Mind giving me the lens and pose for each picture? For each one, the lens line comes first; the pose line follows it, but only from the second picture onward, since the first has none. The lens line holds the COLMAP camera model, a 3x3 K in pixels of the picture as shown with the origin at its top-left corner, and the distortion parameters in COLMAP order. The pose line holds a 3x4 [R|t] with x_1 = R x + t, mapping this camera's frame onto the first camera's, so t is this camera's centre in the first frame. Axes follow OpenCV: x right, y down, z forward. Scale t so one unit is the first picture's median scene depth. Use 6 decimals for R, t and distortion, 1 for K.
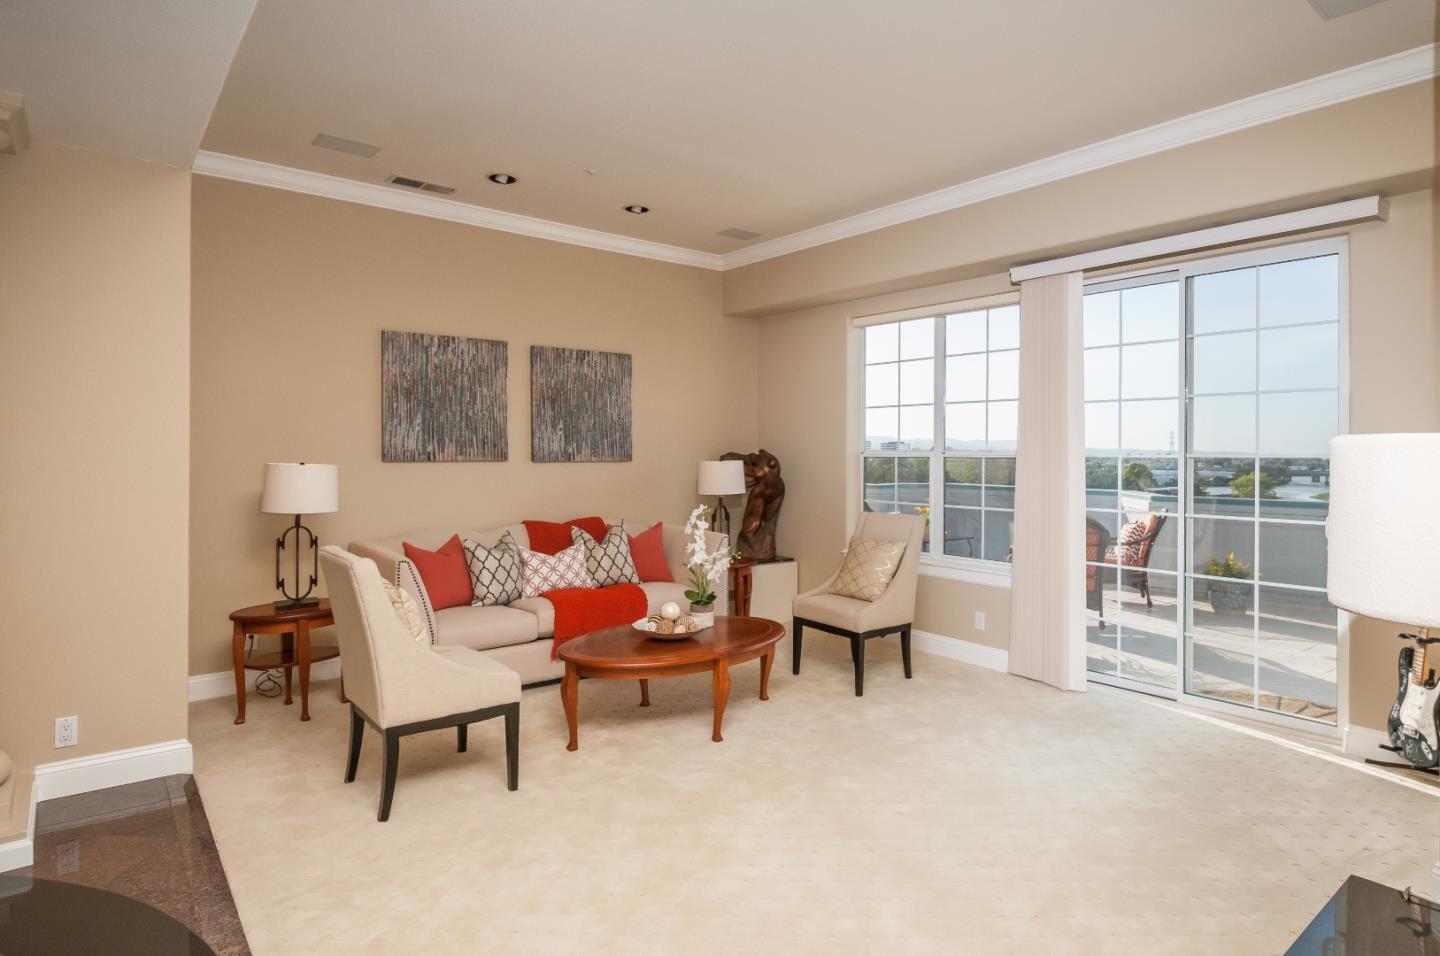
lens RADIAL K [[790.2, 0, 726.3], [0, 790.2, 448.8], [0, 0, 1]] dist [-0.002212, -0.001010]
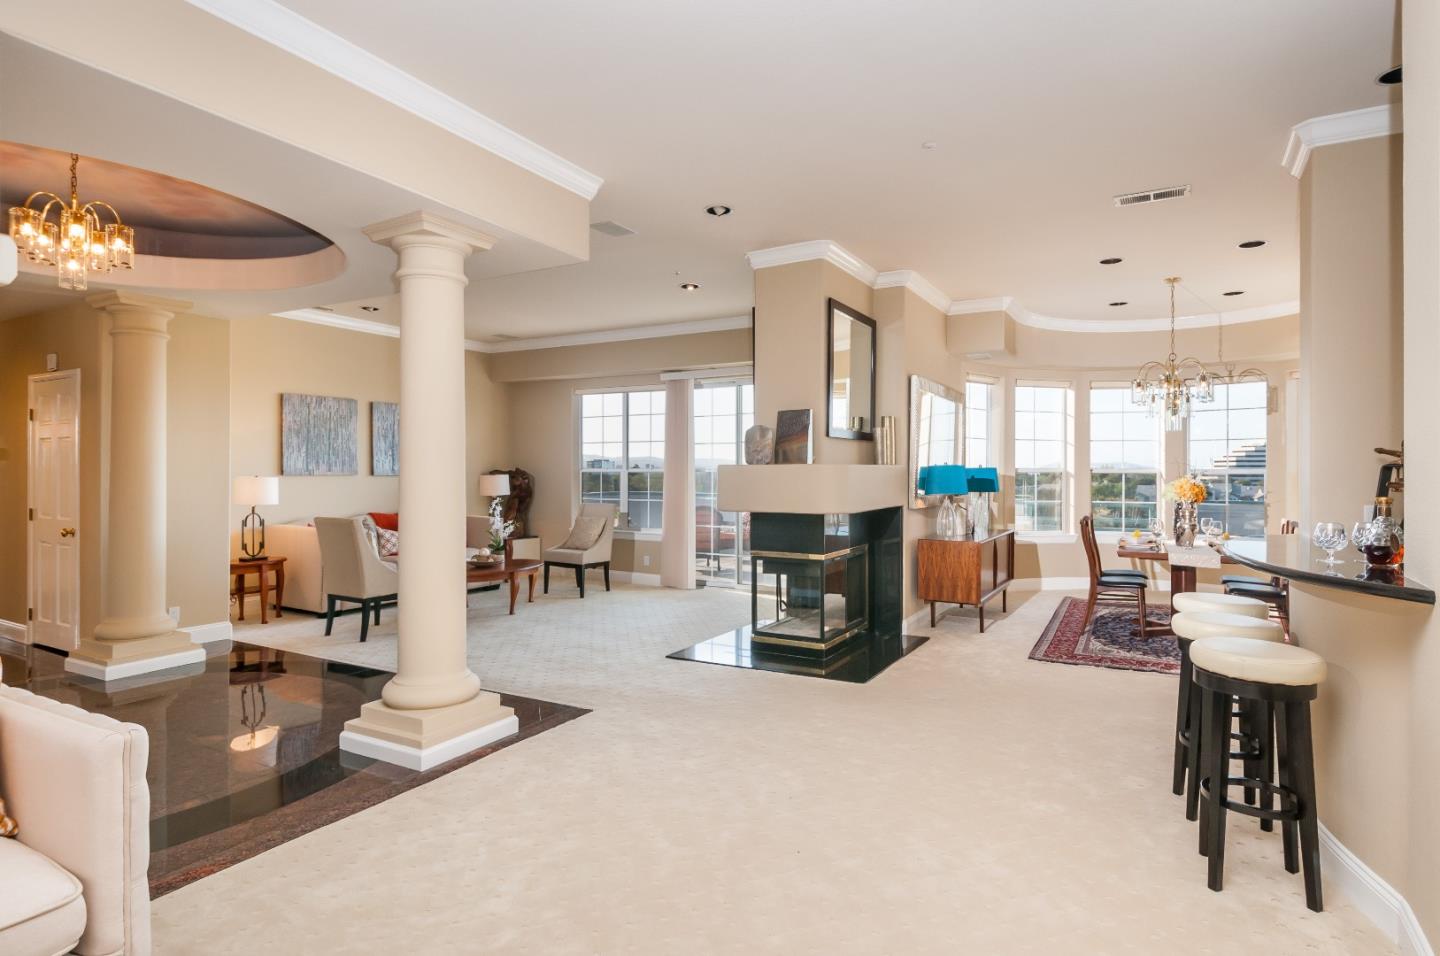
lens RADIAL K [[751.2, 0, 725.2], [0, 751.2, 471.0], [0, 0, 1]] dist [-0.005544, -0.000223]
pose [[0.930389, -0.002163, 0.366568, -0.144448], [0.000018, 0.999983, 0.005854, -0.002010], [-0.366574, -0.005440, 0.930373, -0.672747]]
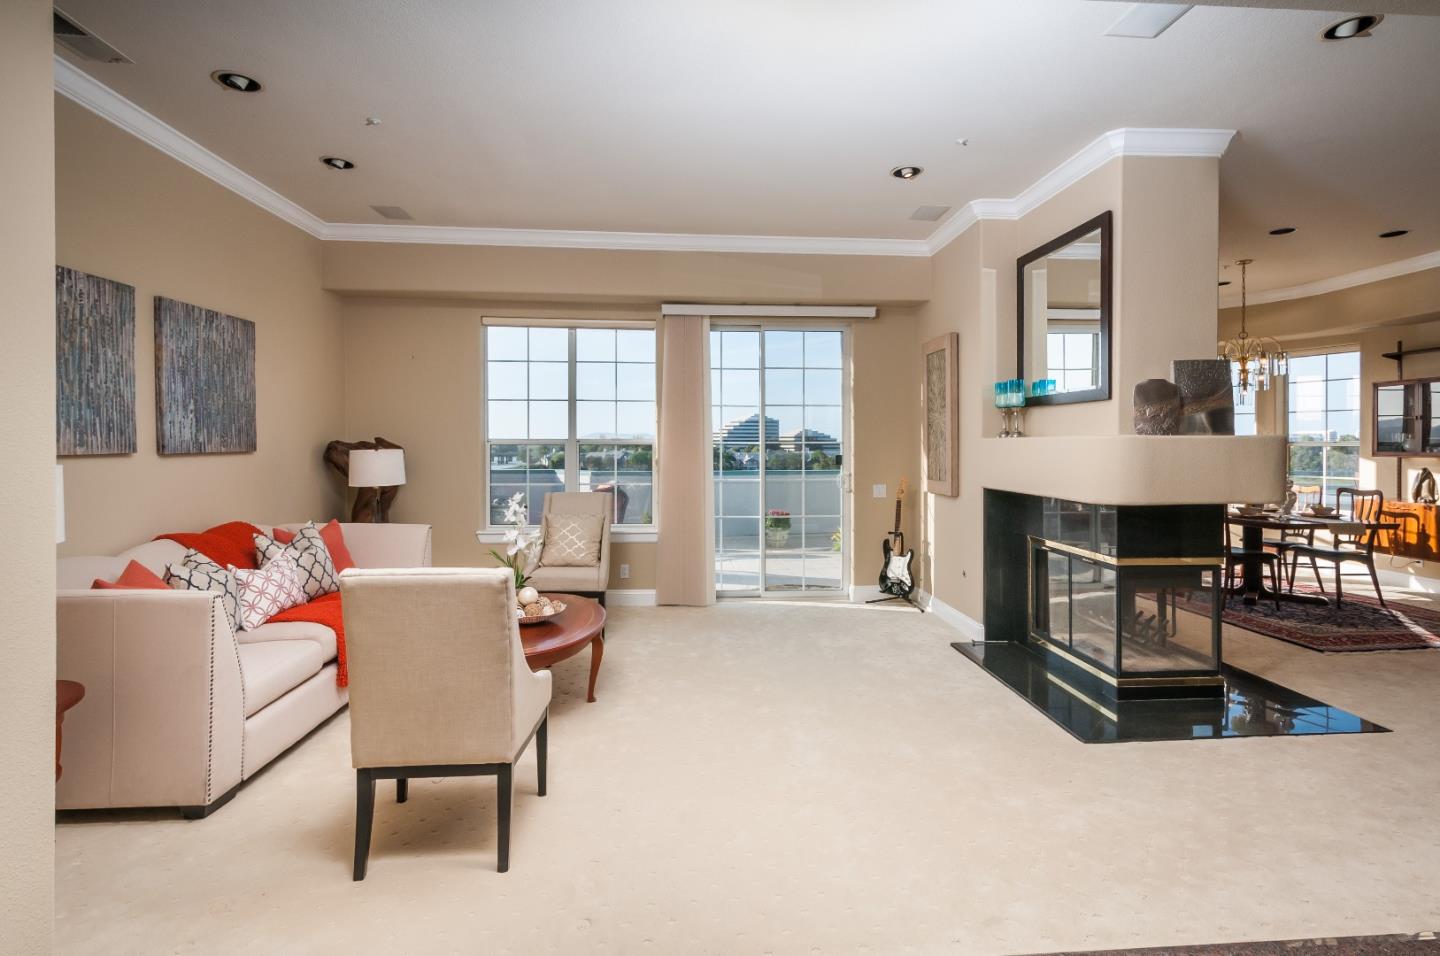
lens RADIAL K [[699.4, 0, 729.3], [0, 699.4, 445.2], [0, 0, 1]] dist [-0.000162, -0.001226]
pose [[0.569605, -0.007665, 0.821883, -0.496472], [-0.004563, 0.999912, 0.012487, -0.002898], [-0.821906, -0.010863, 0.569519, 0.198951]]
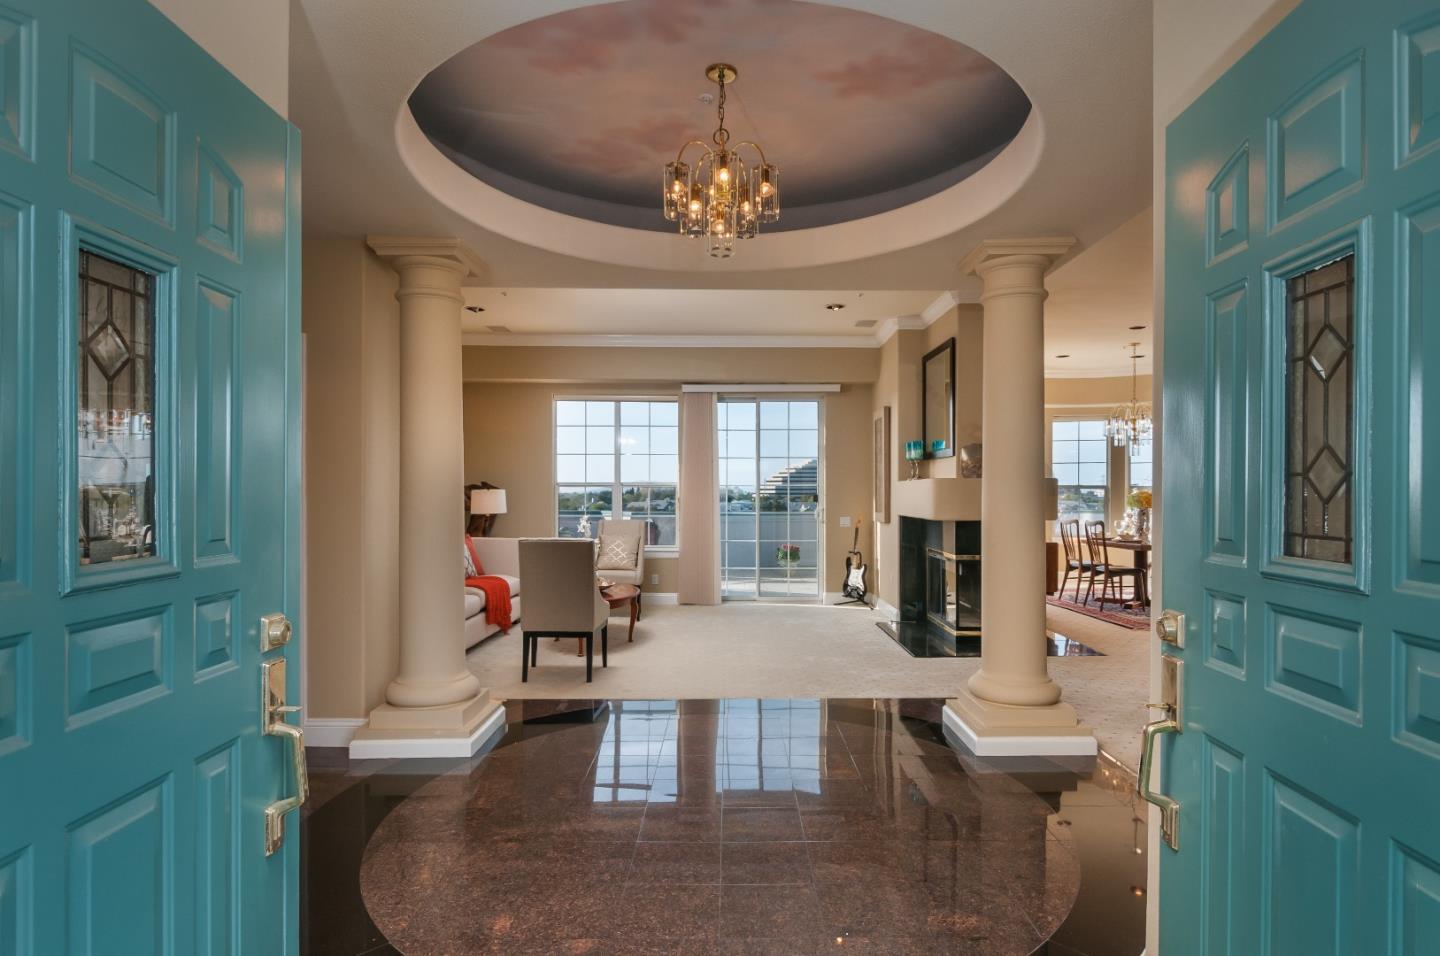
lens RADIAL K [[765.0, 0, 723.5], [0, 765.0, 489.7], [0, 0, 1]] dist [-0.001806, 0.000016]
pose [[0.629627, -0.002940, 0.776892, -0.867549], [-0.003174, 0.999975, 0.006357, 0.005761], [-0.776891, -0.006469, 0.629602, -0.184472]]
